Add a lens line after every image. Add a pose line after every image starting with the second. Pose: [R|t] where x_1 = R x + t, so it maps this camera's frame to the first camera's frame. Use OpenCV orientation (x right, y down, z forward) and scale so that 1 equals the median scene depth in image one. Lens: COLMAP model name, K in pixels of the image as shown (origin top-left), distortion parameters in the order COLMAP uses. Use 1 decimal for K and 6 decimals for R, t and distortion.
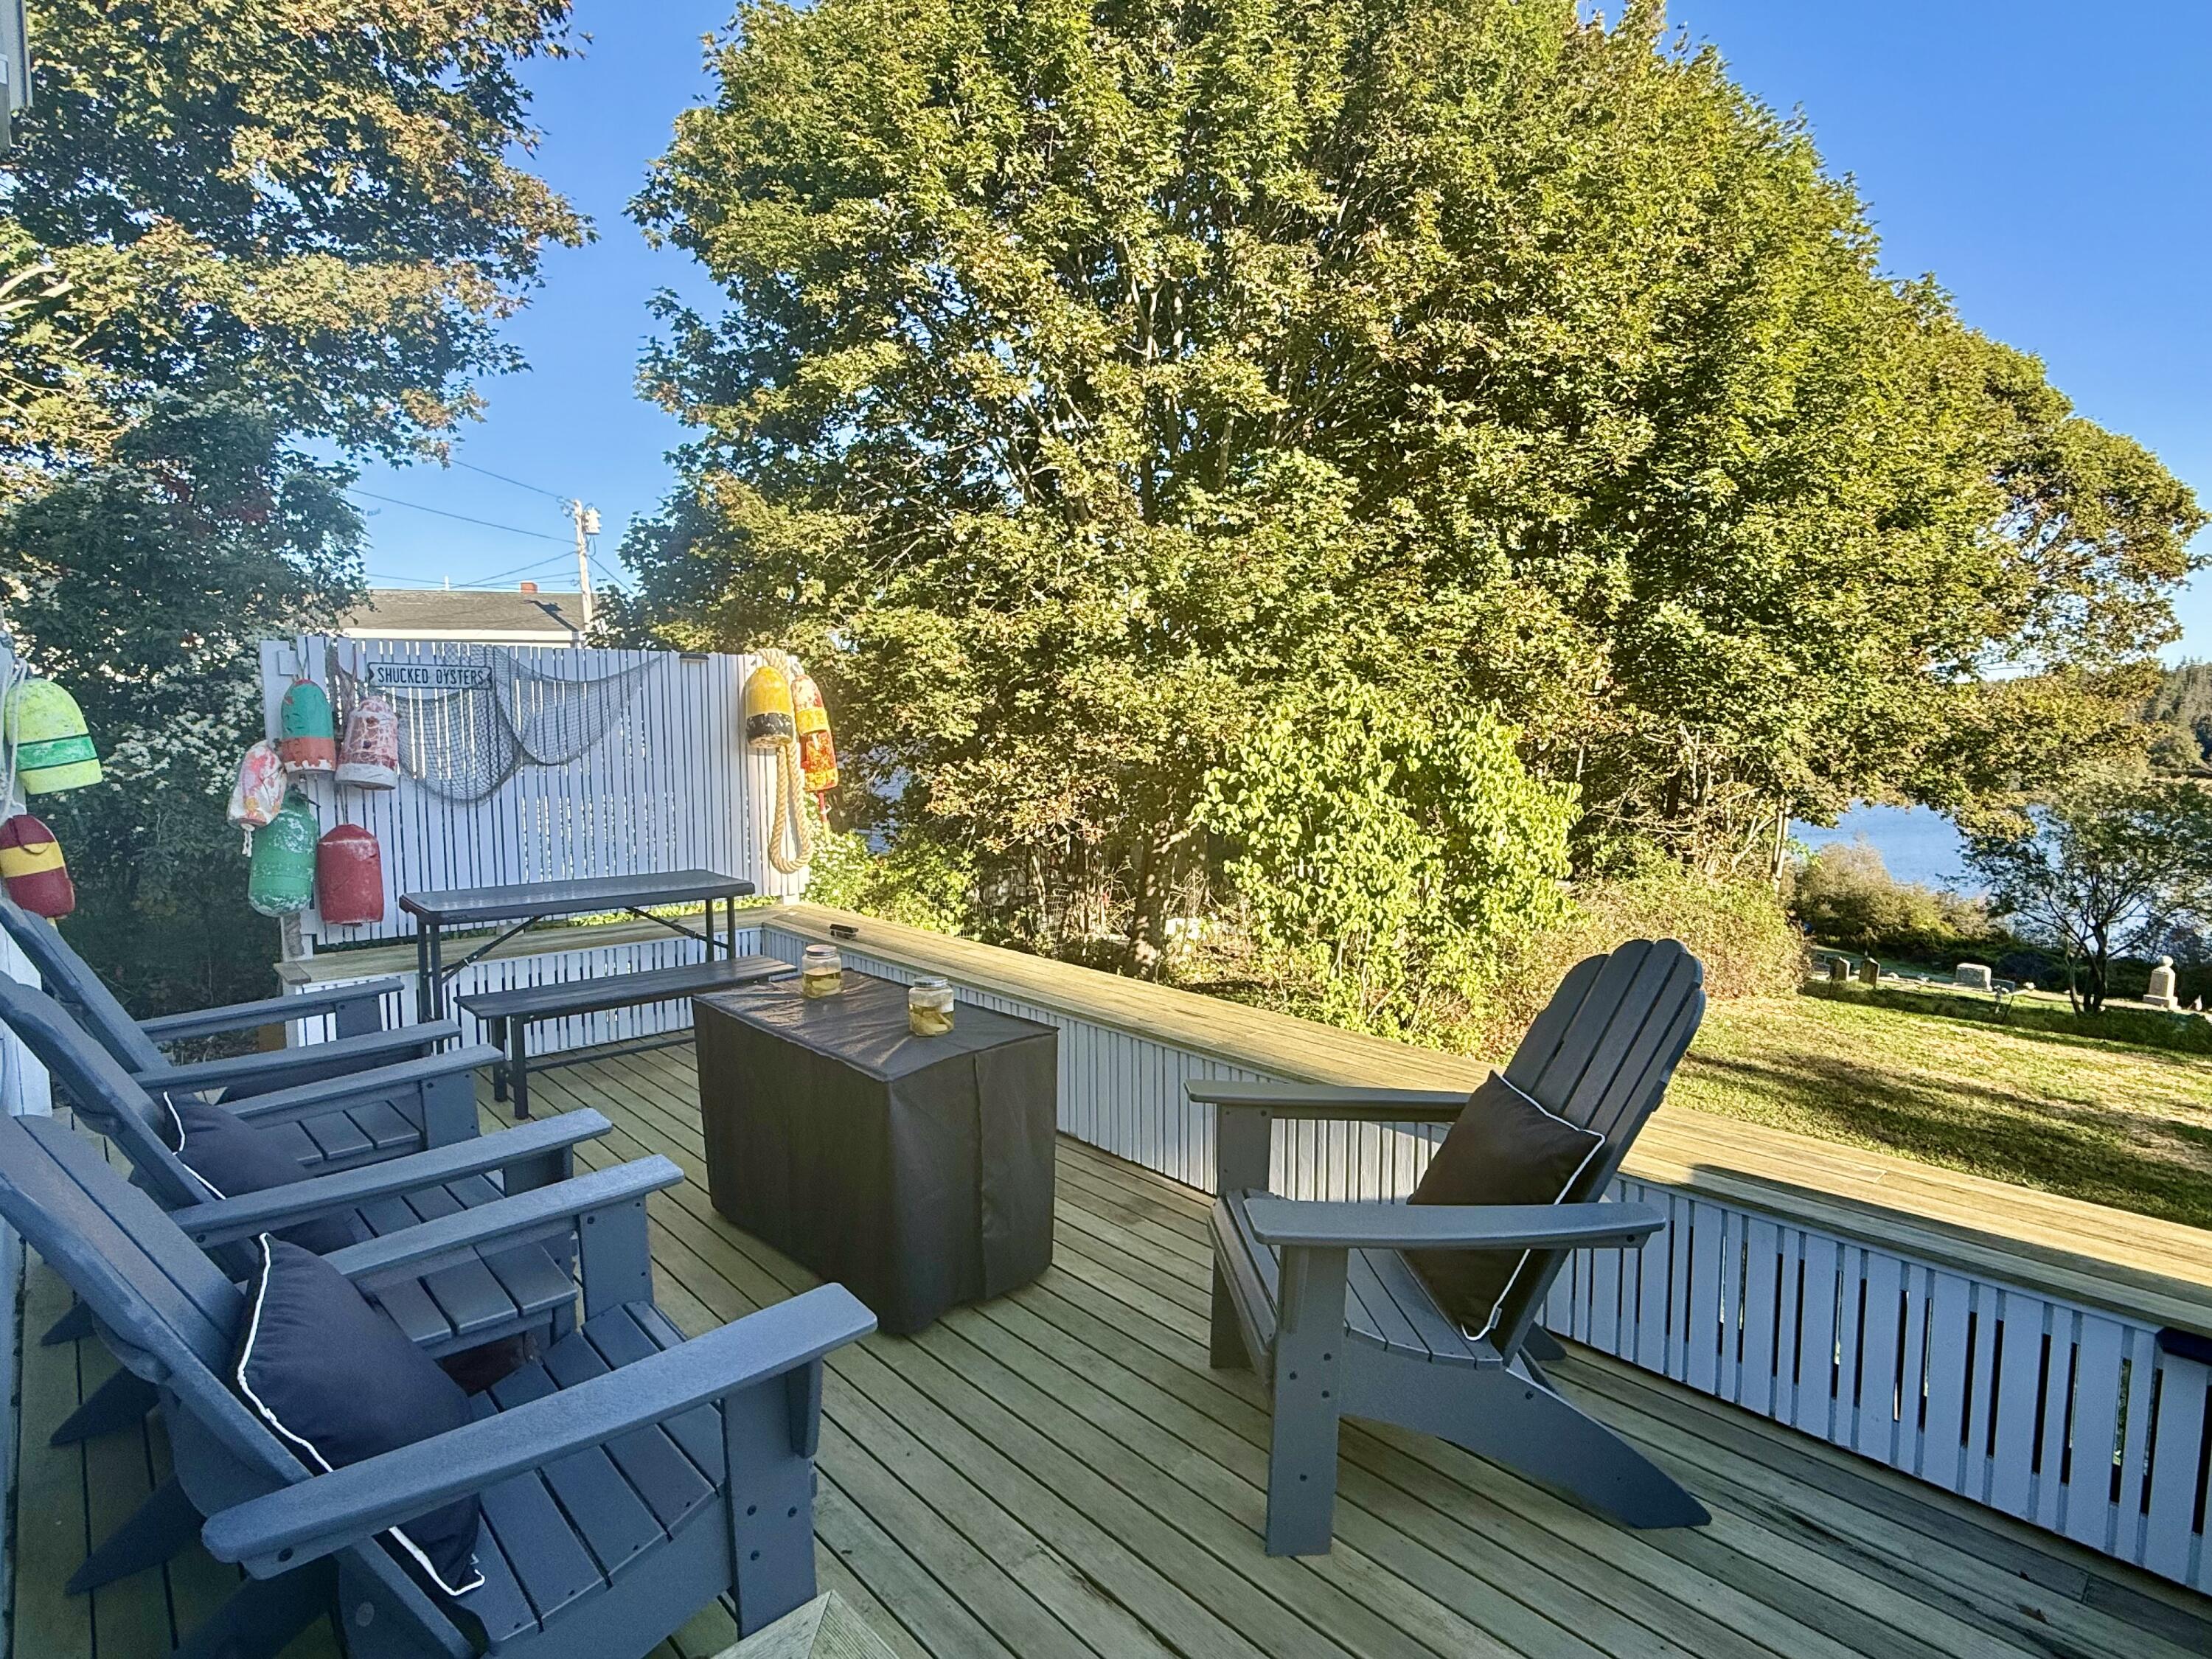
lens RADIAL K [[1178.6, 0, 1122.5], [0, 1178.6, 834.9], [0, 0, 1]] dist [0.015110, 0.002559]
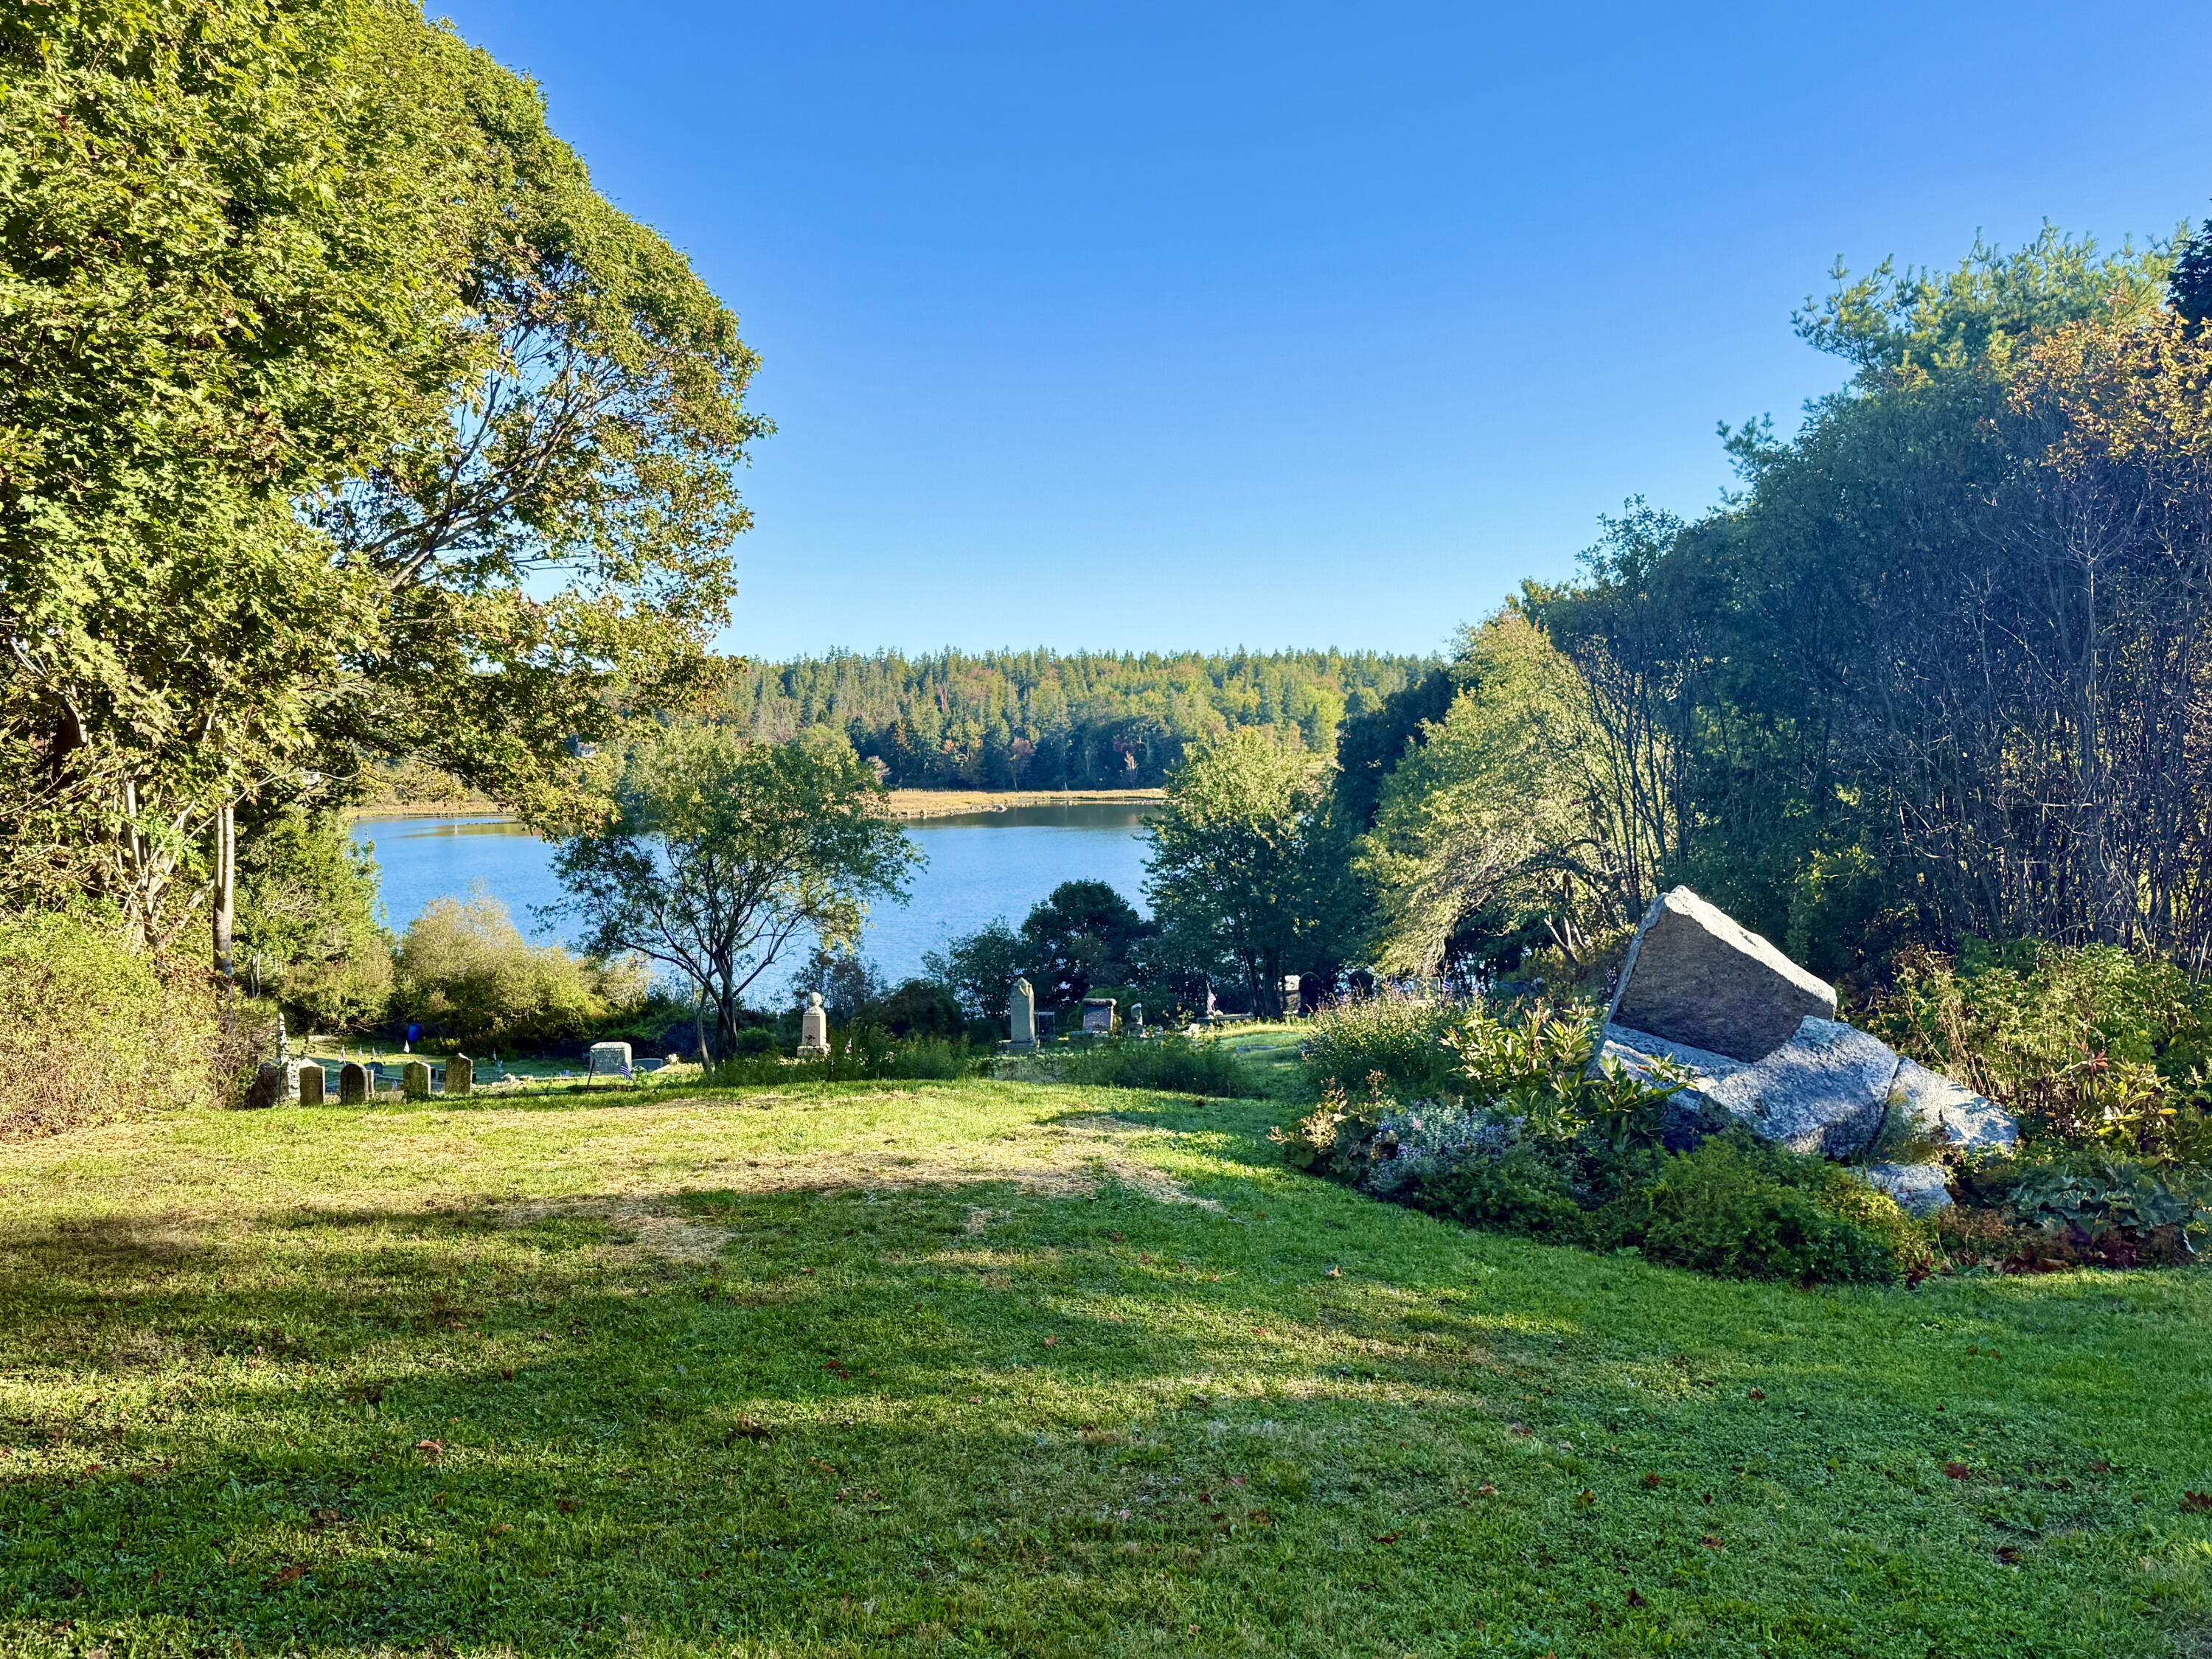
lens RADIAL K [[1906.0, 0, 1106.5], [0, 1906.0, 833.5], [0, 0, 1]] dist [0.091876, -0.056200]
pose [[0.649467, -0.062037, 0.757855, 0.256280], [0.097372, 0.995246, -0.001977, 0.072838], [-0.754129, 0.075078, 0.652420, 0.181257]]
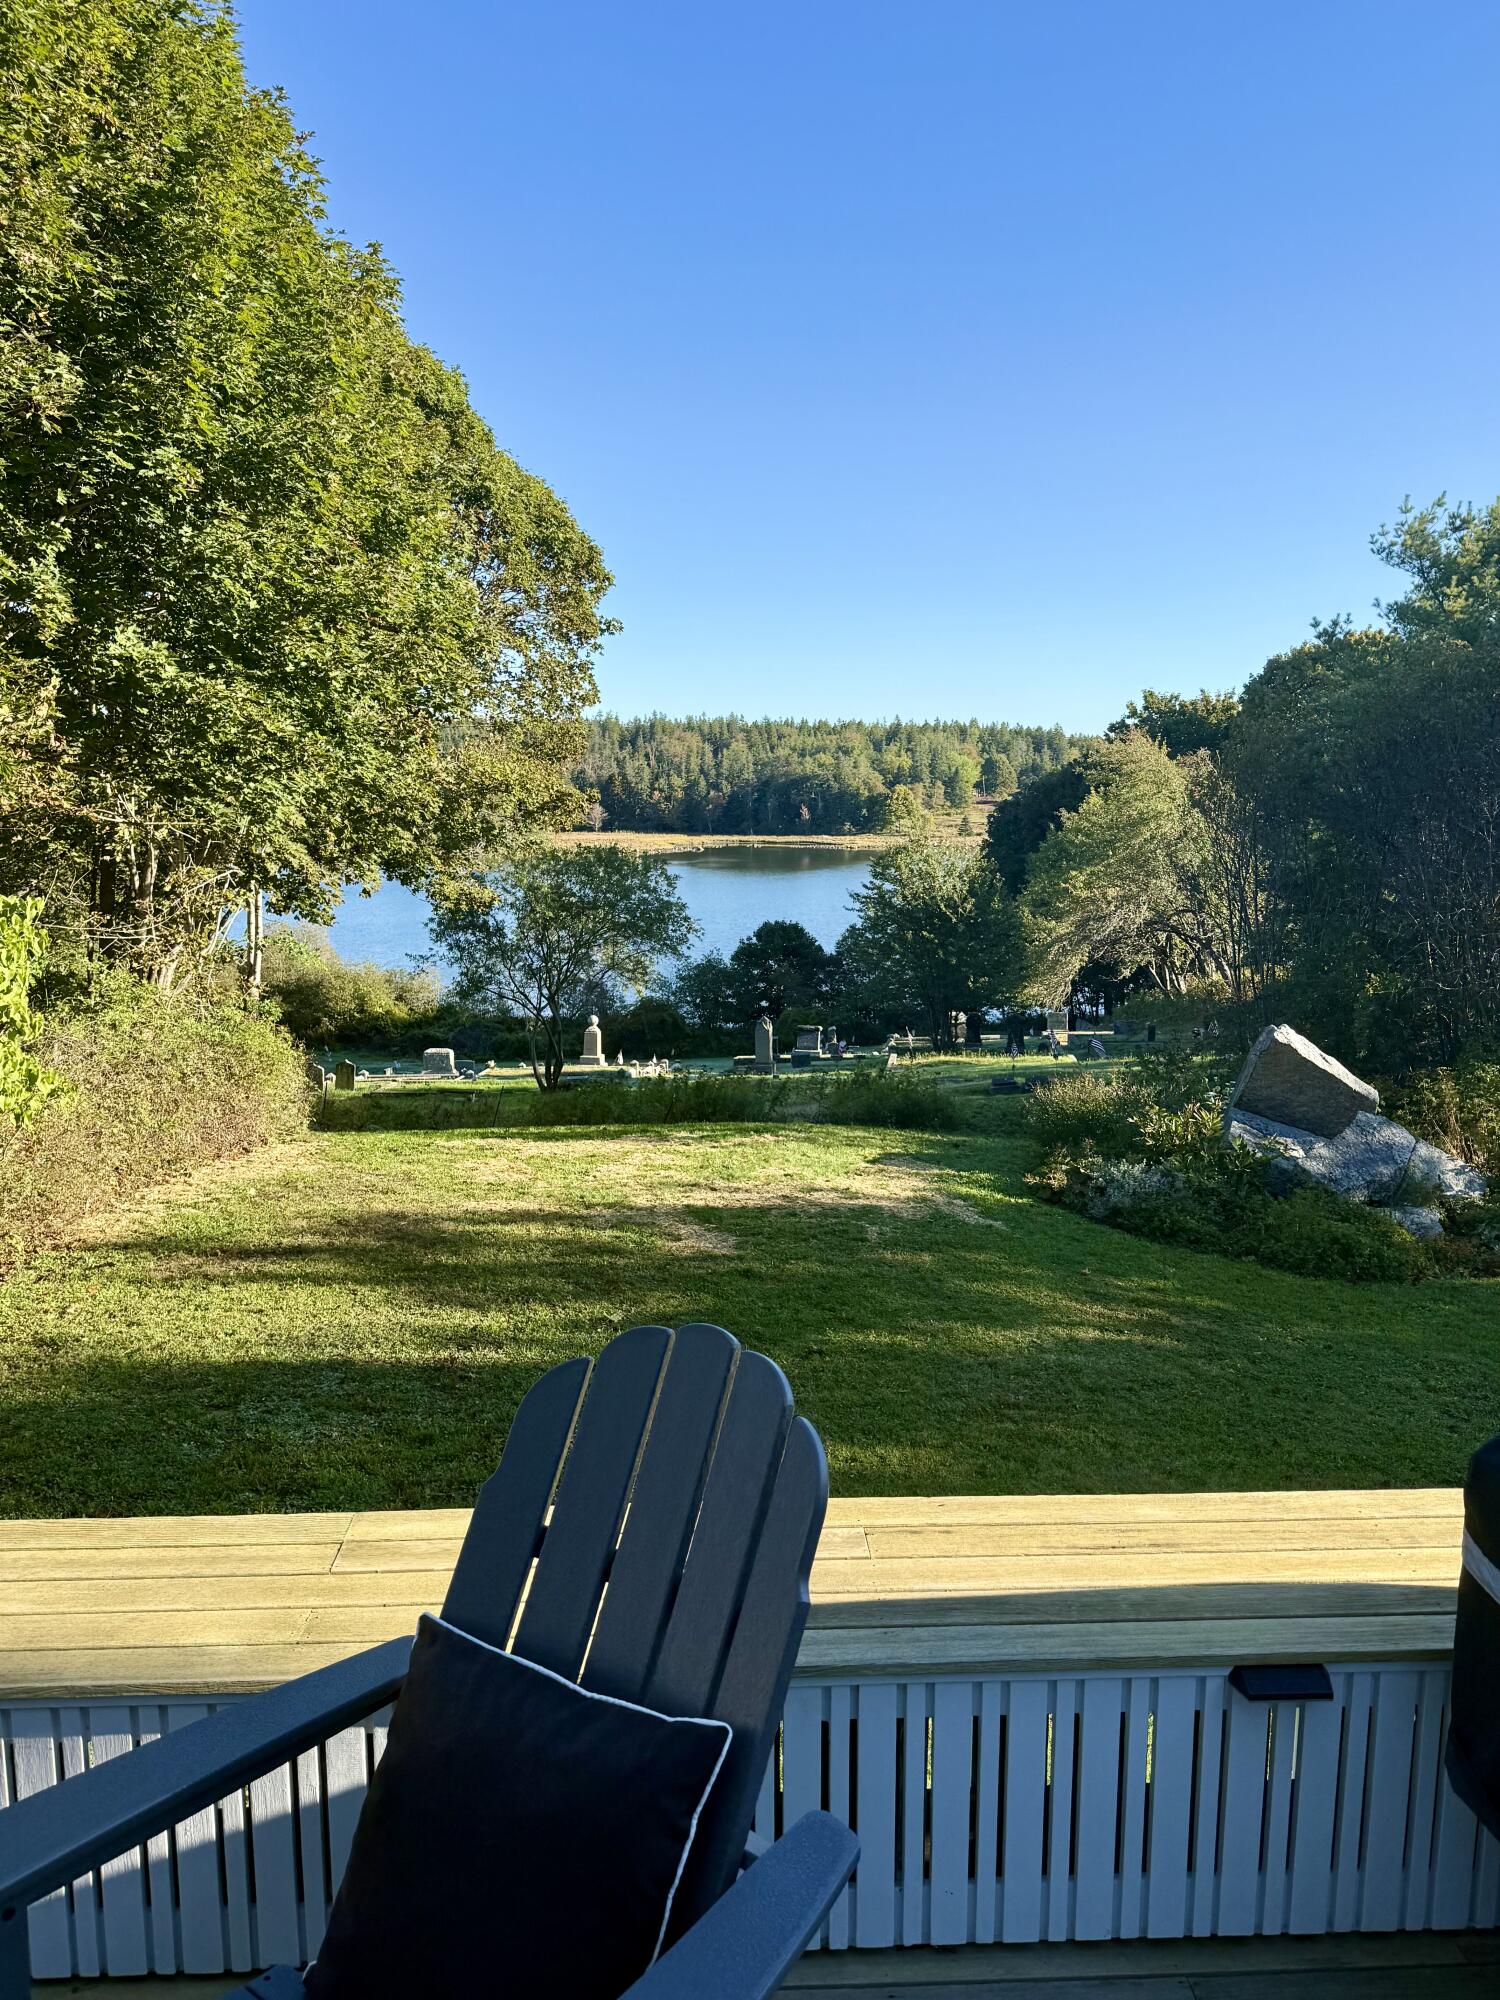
lens RADIAL K [[1554.2, 0, 770.0], [0, 1554.2, 987.8], [0, 0, 1]] dist [0.068141, -0.045530]
pose [[0.656794, -0.102415, 0.747083, -0.013778], [0.072045, 0.994724, 0.073026, -0.023063], [-0.750620, 0.005860, 0.660708, 0.083576]]
